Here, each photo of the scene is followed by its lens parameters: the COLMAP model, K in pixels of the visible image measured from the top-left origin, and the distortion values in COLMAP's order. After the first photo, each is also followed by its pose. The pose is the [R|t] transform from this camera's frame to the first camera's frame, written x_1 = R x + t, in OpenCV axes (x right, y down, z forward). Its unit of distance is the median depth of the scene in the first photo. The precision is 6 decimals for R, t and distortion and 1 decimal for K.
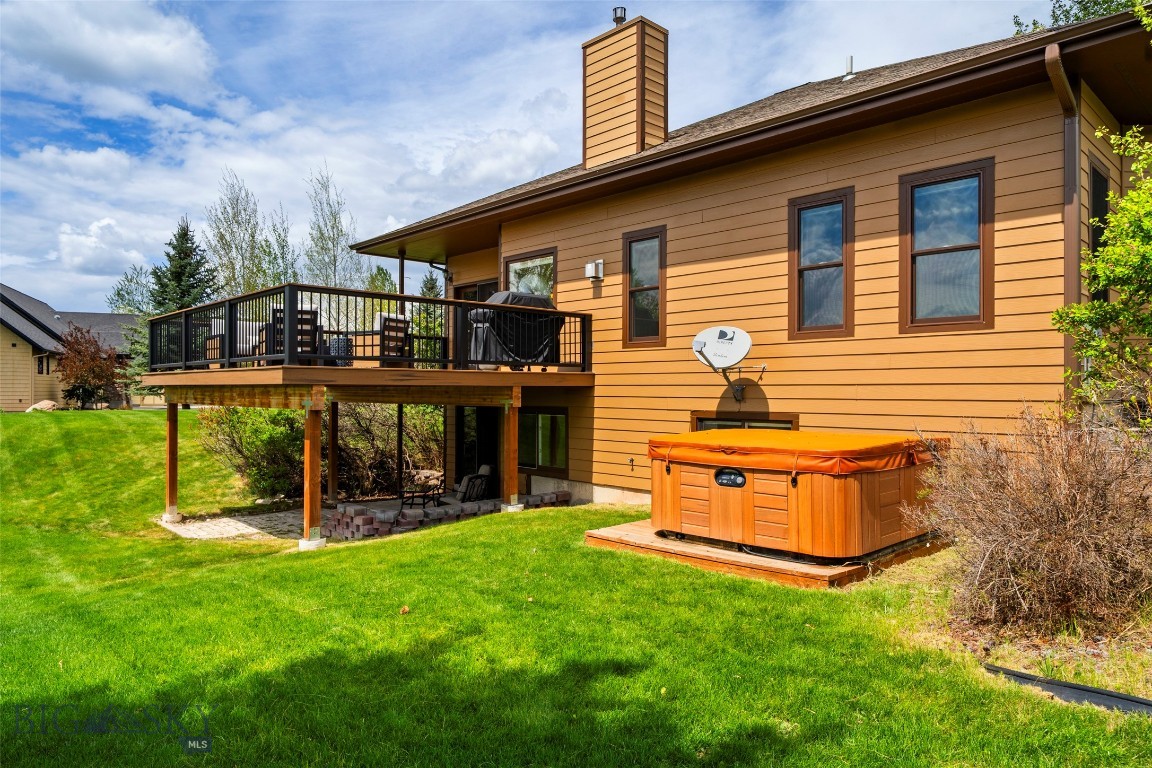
lens RADIAL K [[730.7, 0, 574.4], [0, 730.7, 388.3], [0, 0, 1]] dist [0.001257, -0.000975]
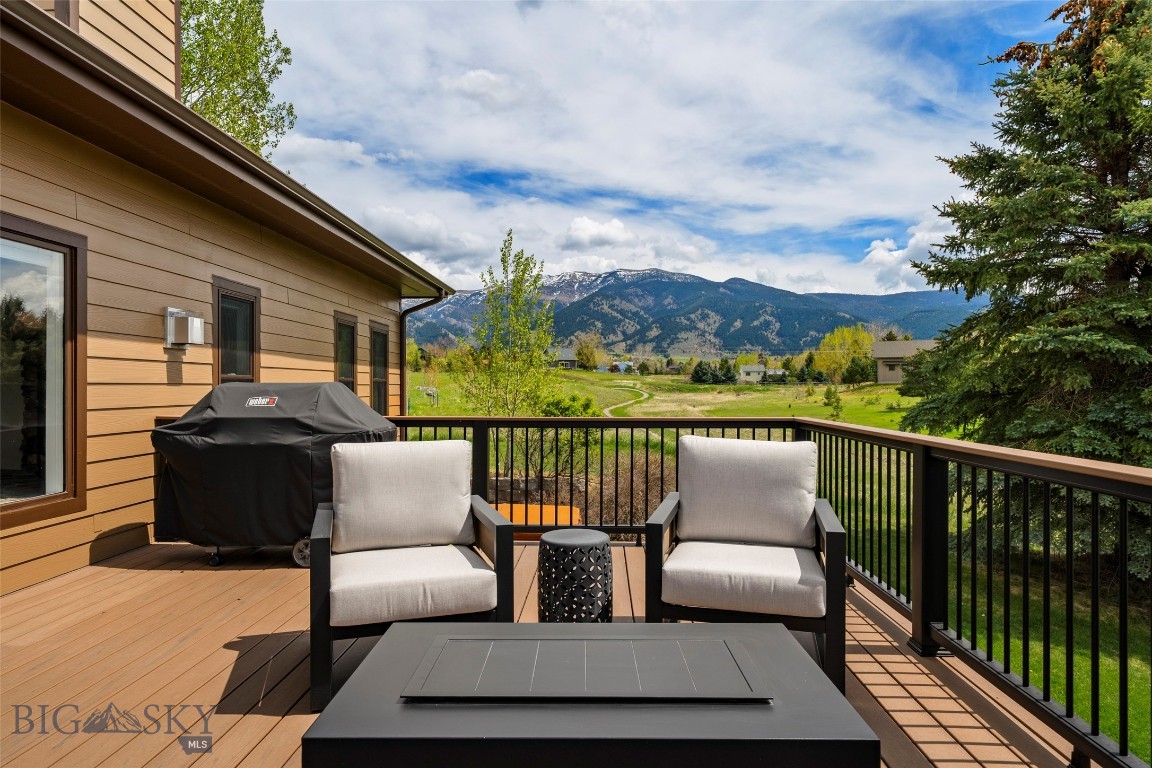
lens RADIAL K [[693.8, 0, 574.1], [0, 693.8, 384.8], [0, 0, 1]] dist [0.002096, -0.000255]
pose [[-0.700338, 0.000080, 0.713812, -0.168318], [0.001261, 0.999999, 0.001125, -0.041753], [-0.713811, 0.001688, -0.700337, 0.385626]]
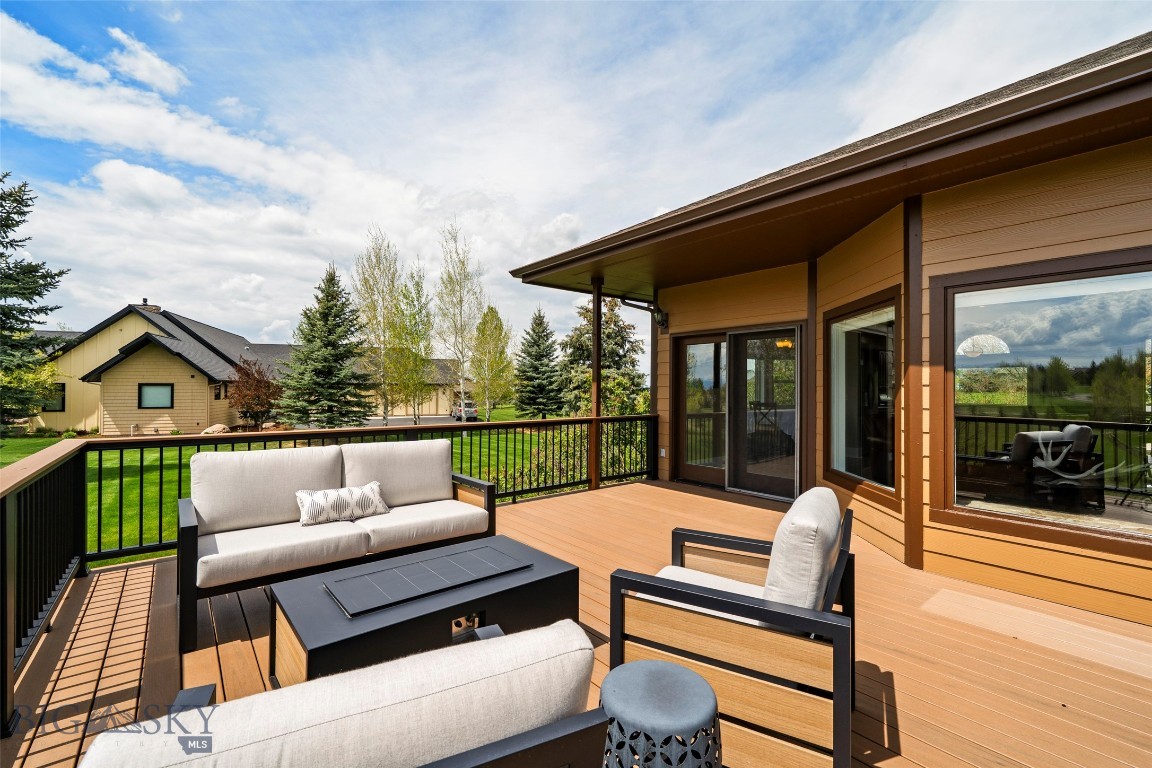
lens RADIAL K [[496.0, 0, 570.8], [0, 496.0, 382.1], [0, 0, 1]] dist [0.000378, -0.000053]
pose [[0.996384, 0.004705, -0.084832, -0.104511], [-0.005784, 0.999905, -0.012484, -0.045724], [0.084765, 0.012930, 0.996317, 0.277776]]
